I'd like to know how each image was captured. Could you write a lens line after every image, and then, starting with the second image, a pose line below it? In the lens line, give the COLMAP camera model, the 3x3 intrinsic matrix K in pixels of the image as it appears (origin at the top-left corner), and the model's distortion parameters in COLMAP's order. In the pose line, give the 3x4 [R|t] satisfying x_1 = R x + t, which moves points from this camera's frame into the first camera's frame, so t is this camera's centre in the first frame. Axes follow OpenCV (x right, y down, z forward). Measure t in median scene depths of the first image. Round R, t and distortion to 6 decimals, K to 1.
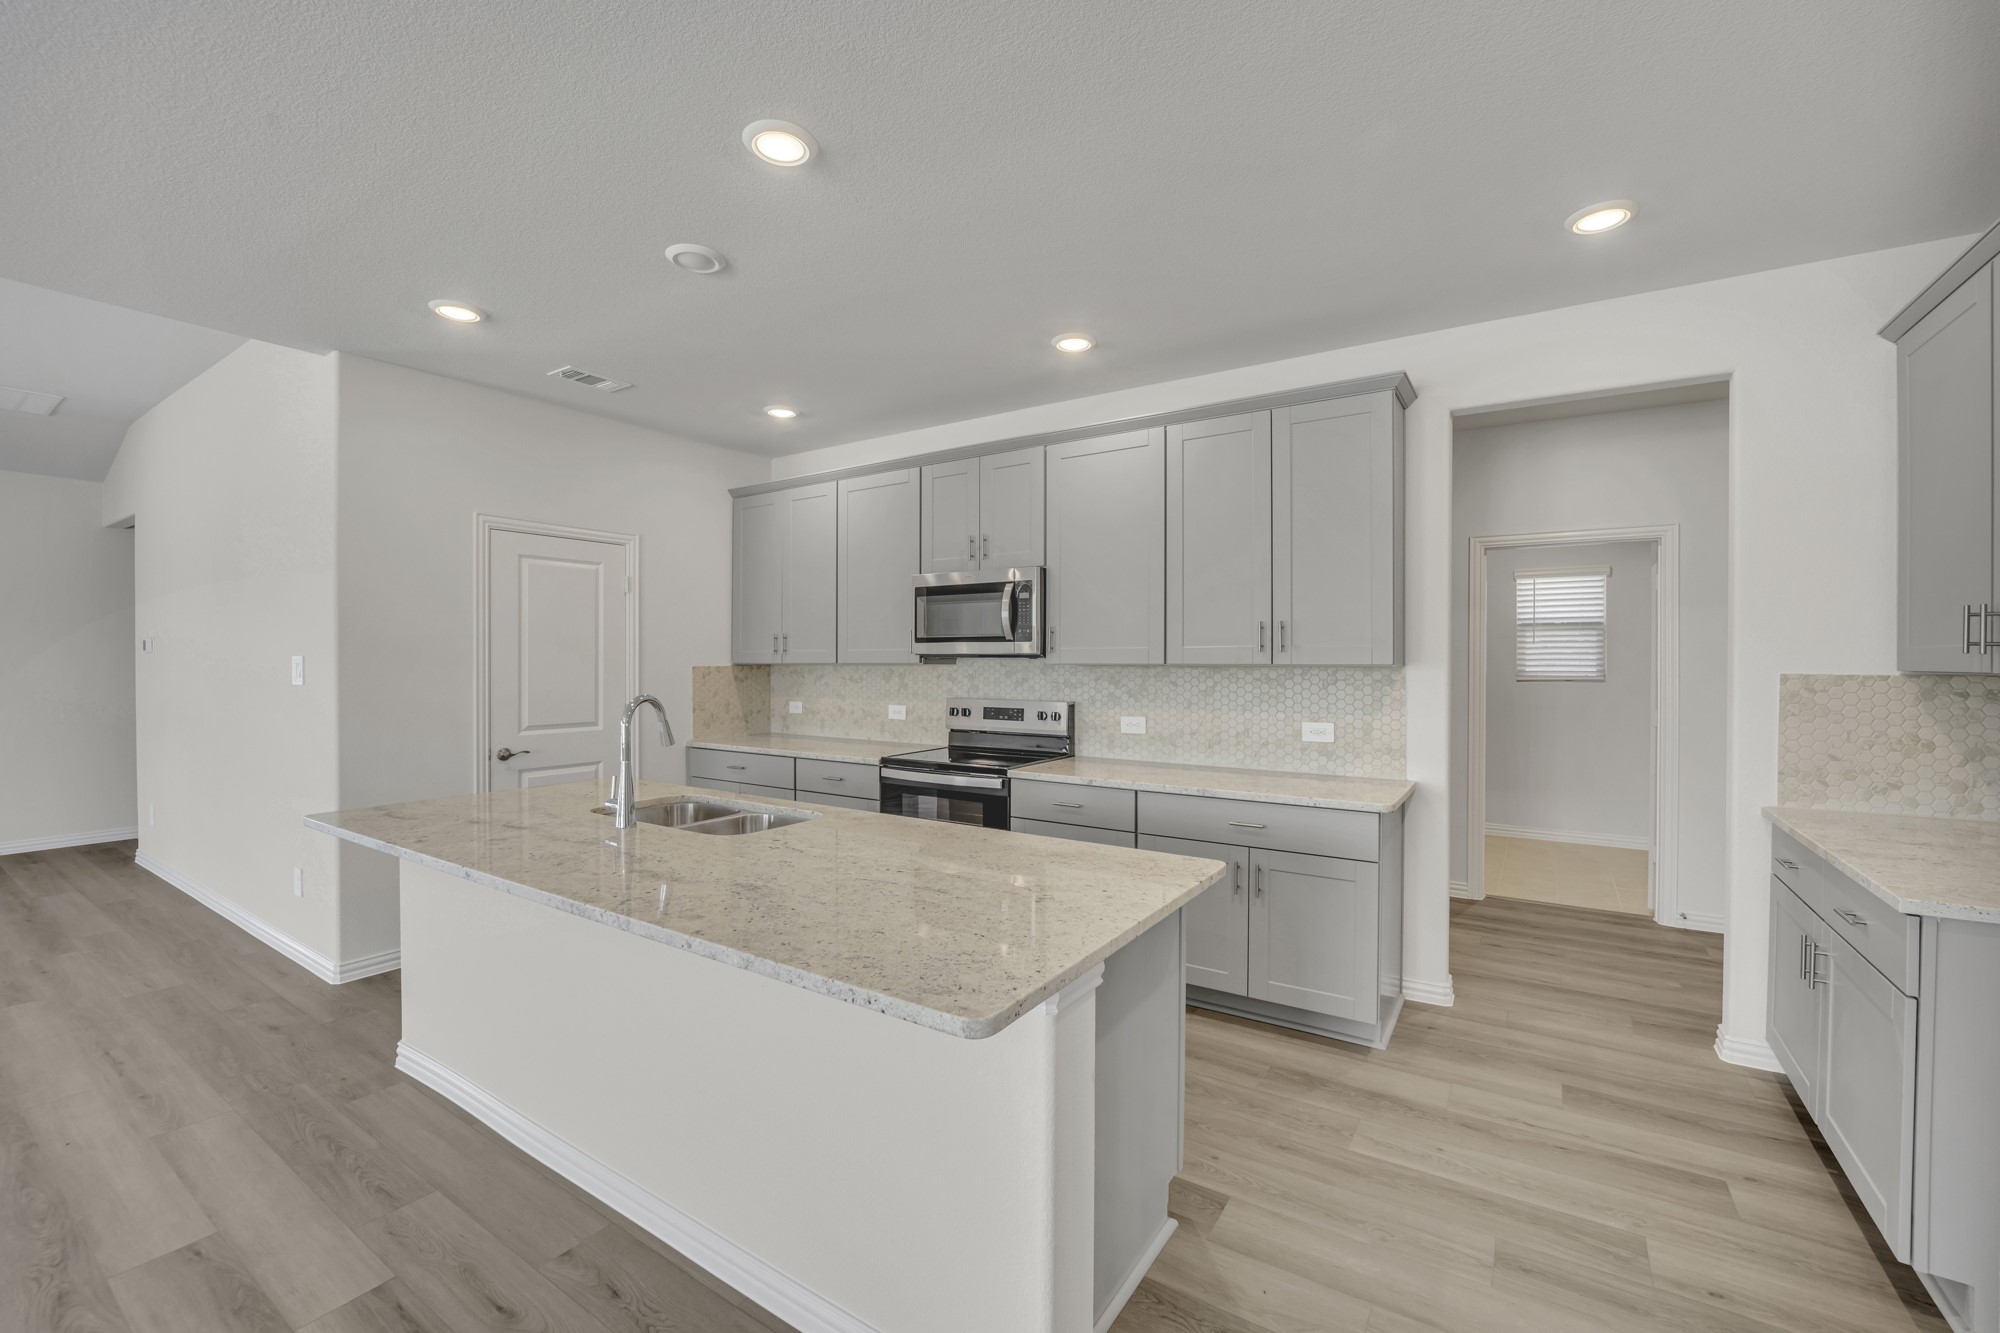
lens RADIAL K [[822.1, 0, 1007.2], [0, 822.1, 660.0], [0, 0, 1]] dist [-0.022736, -0.000308]
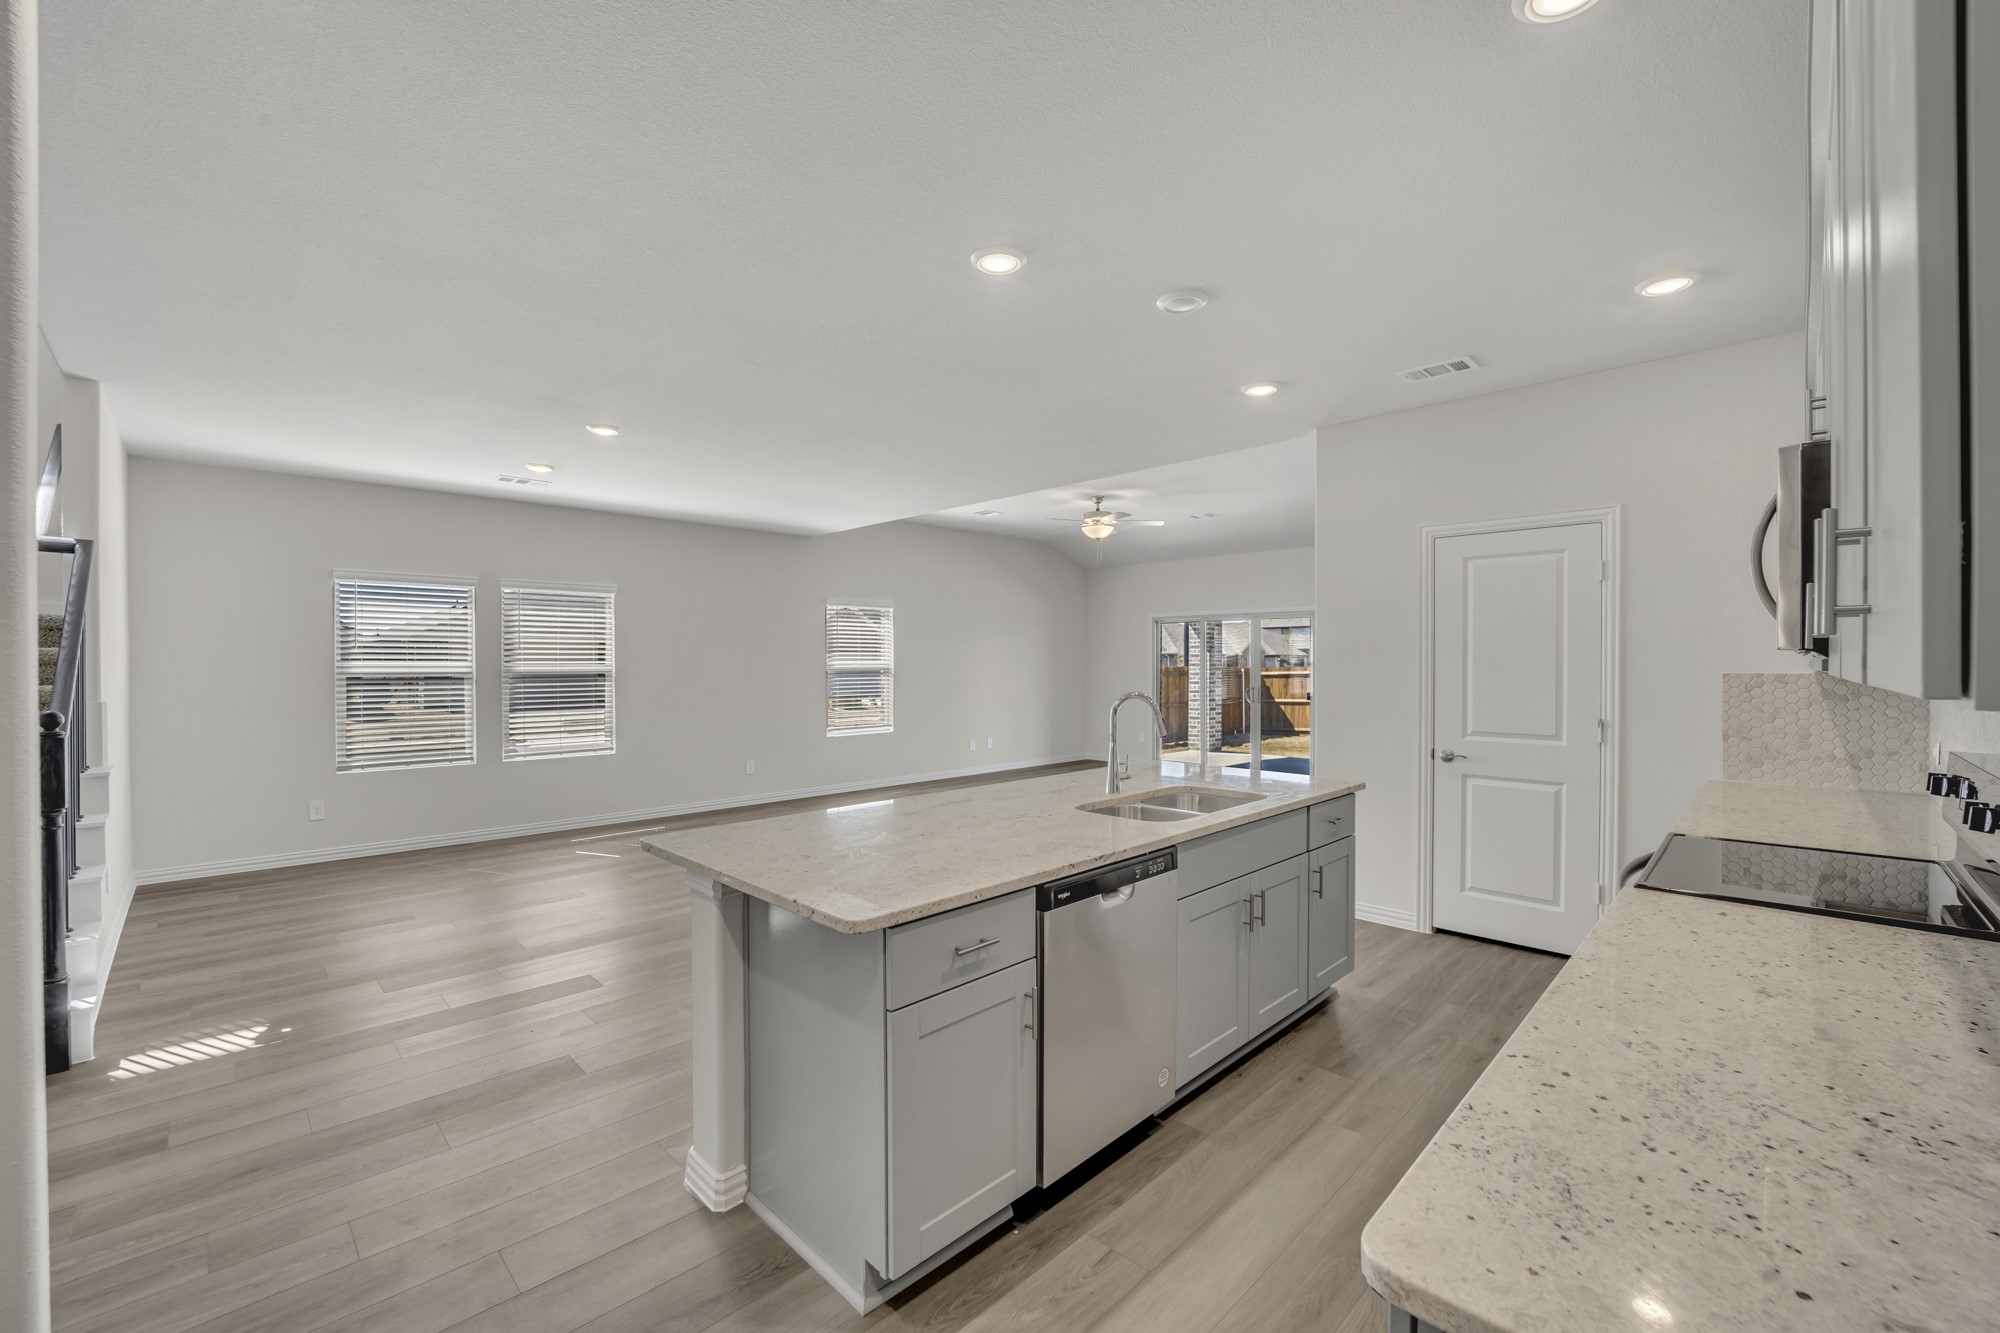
lens RADIAL K [[822.1, 0, 984.5], [0, 822.1, 657.0], [0, 0, 1]] dist [-0.022736, -0.000308]
pose [[-0.216434, -0.005340, -0.976283, 0.524476], [-0.002647, 0.999985, -0.004882, -0.001293], [0.976294, 0.001528, -0.216445, 0.669077]]
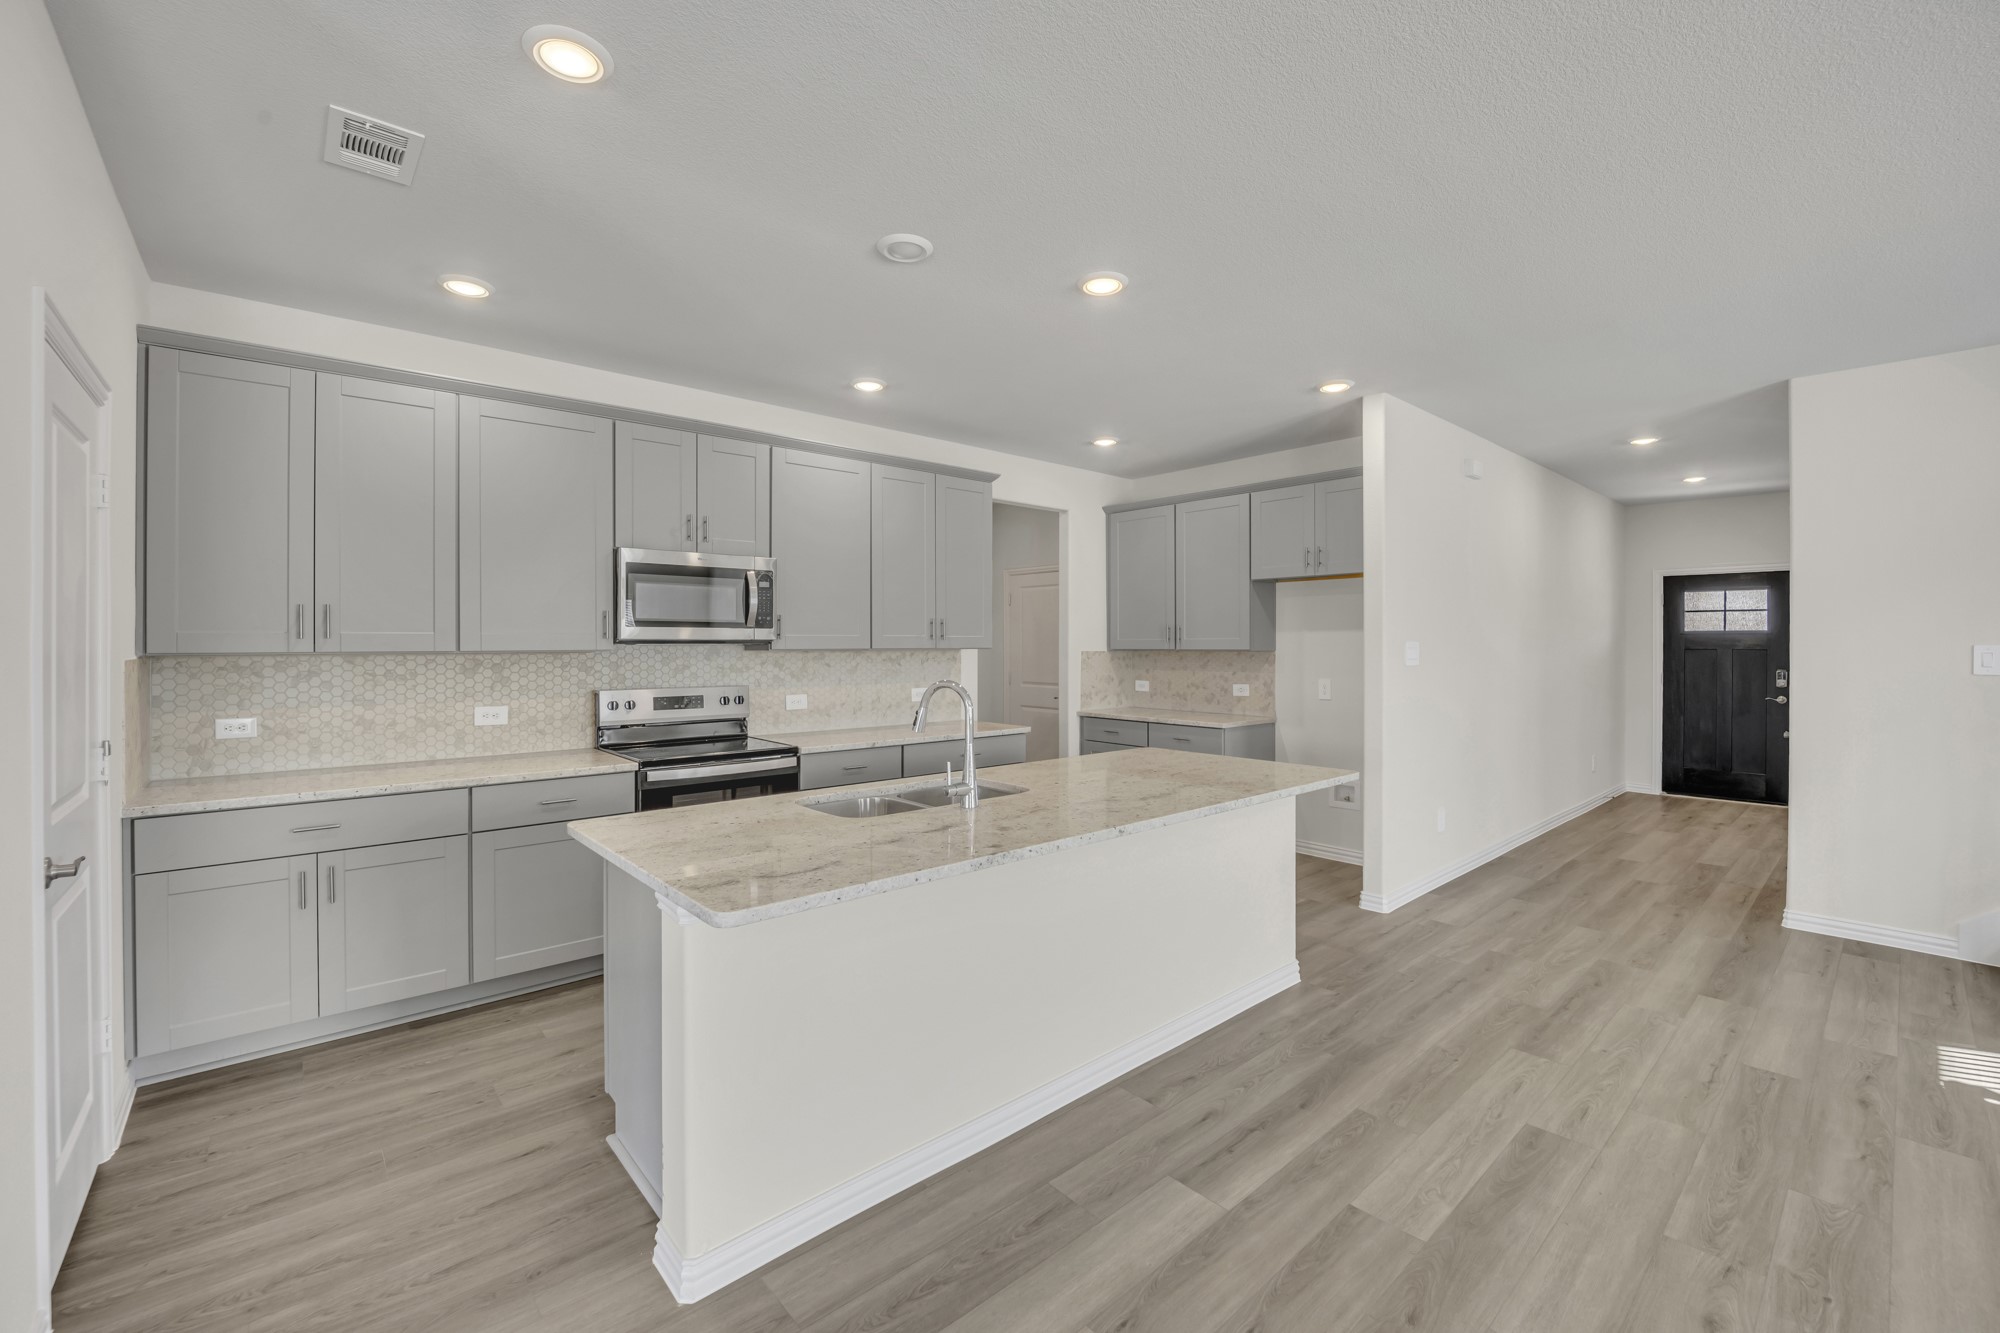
lens RADIAL K [[822.1, 0, 1003.0], [0, 822.1, 650.5], [0, 0, 1]] dist [-0.022736, -0.000308]
pose [[0.264738, -0.008038, 0.964287, -0.903884], [0.002680, 0.999968, 0.007599, -0.001272], [-0.964317, 0.000573, 0.264751, 0.423507]]
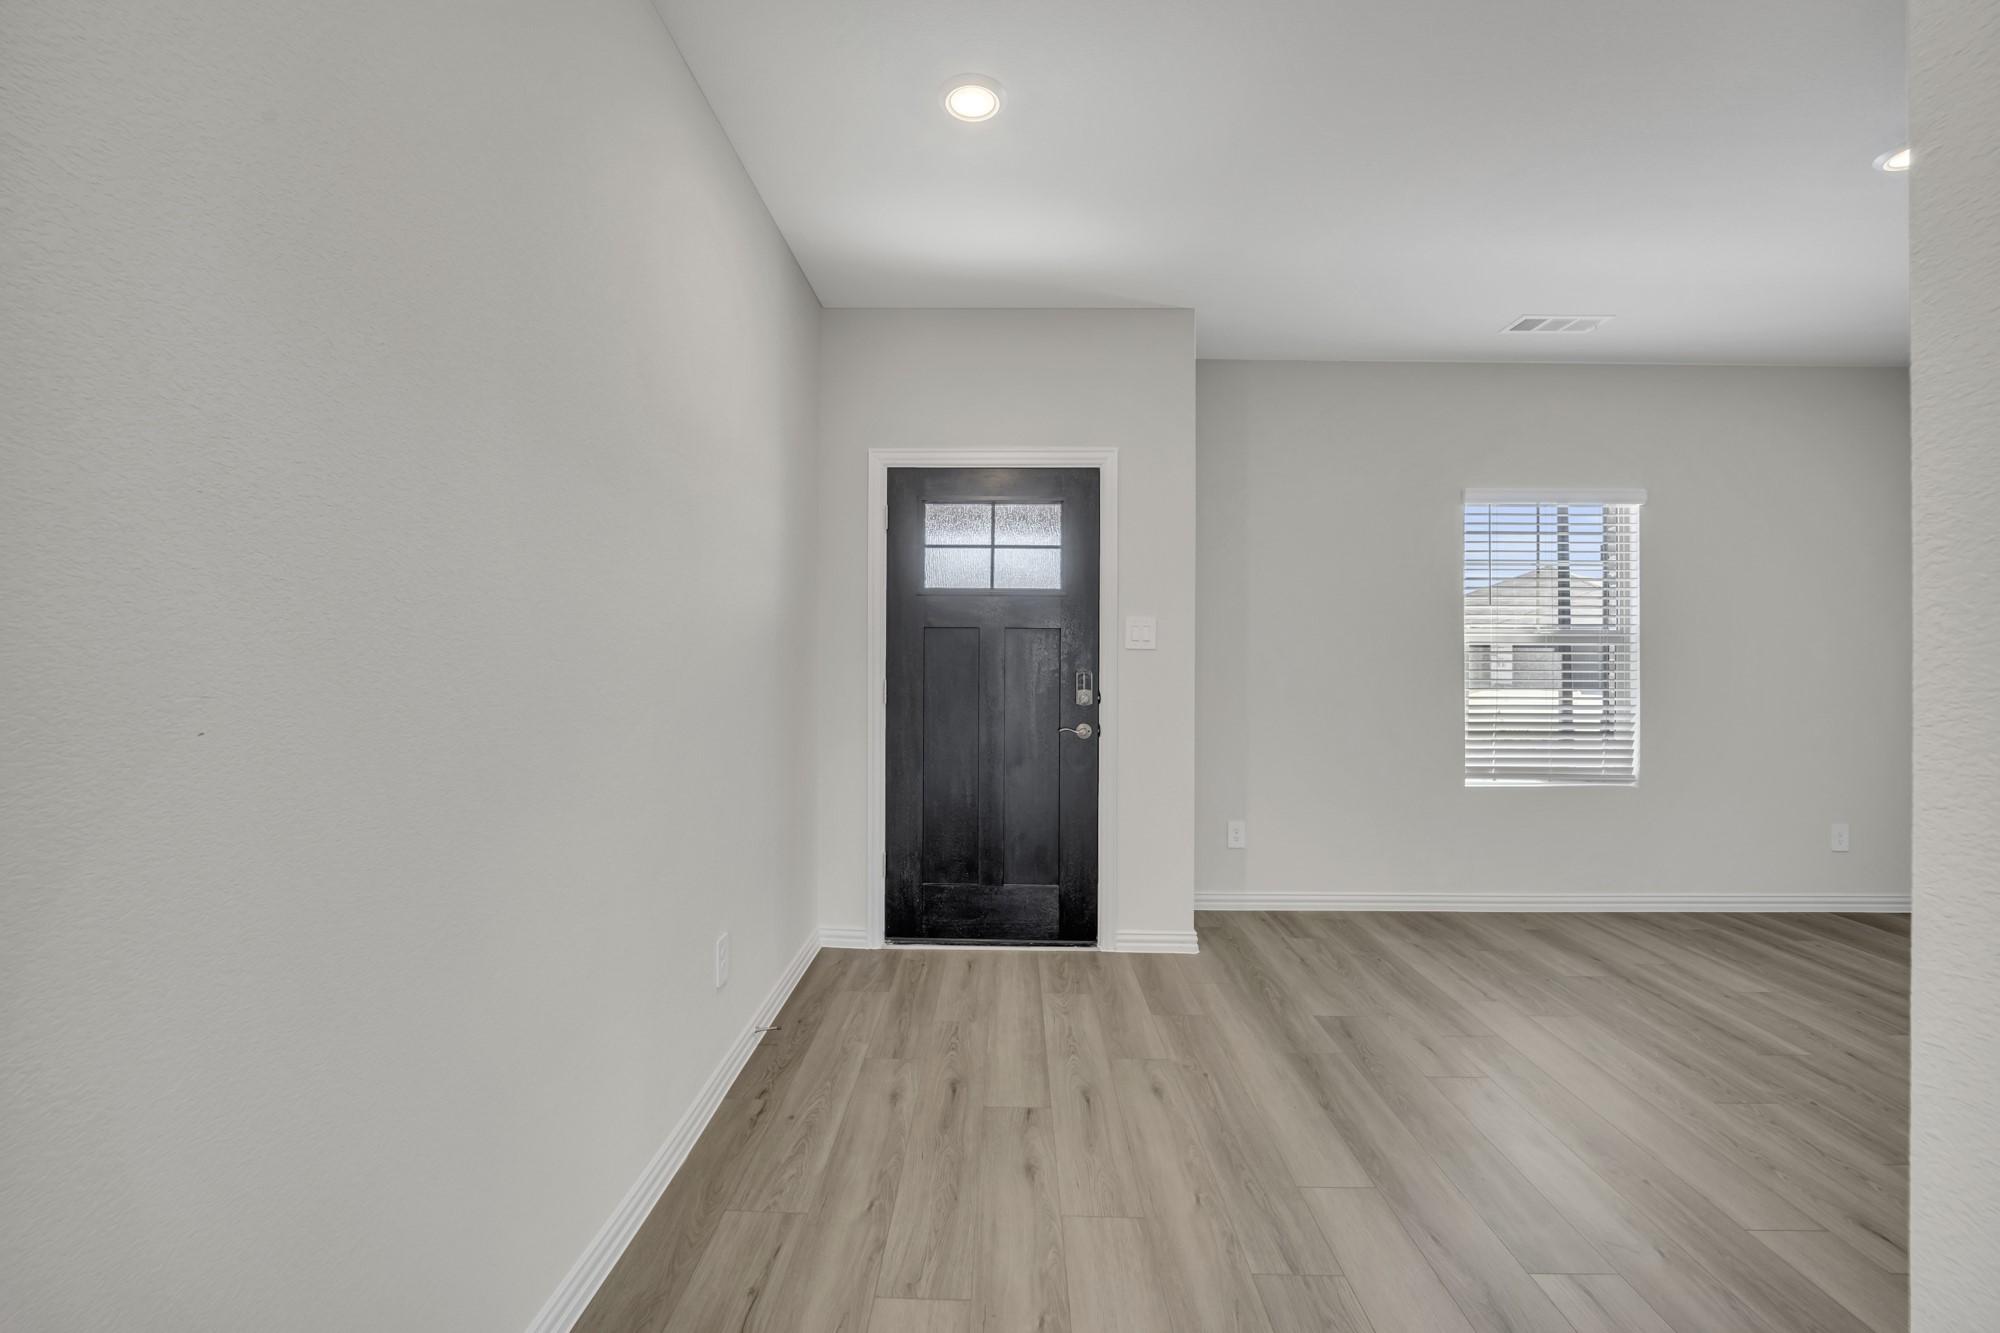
lens RADIAL K [[822.1, 0, 995.9], [0, 822.1, 642.0], [0, 0, 1]] dist [-0.022736, -0.000308]
pose [[-0.524474, 0.005788, 0.851407, 0.568337], [-0.003689, 0.999952, -0.009071, 0.039344], [-0.851419, -0.007898, -0.524427, -0.223314]]
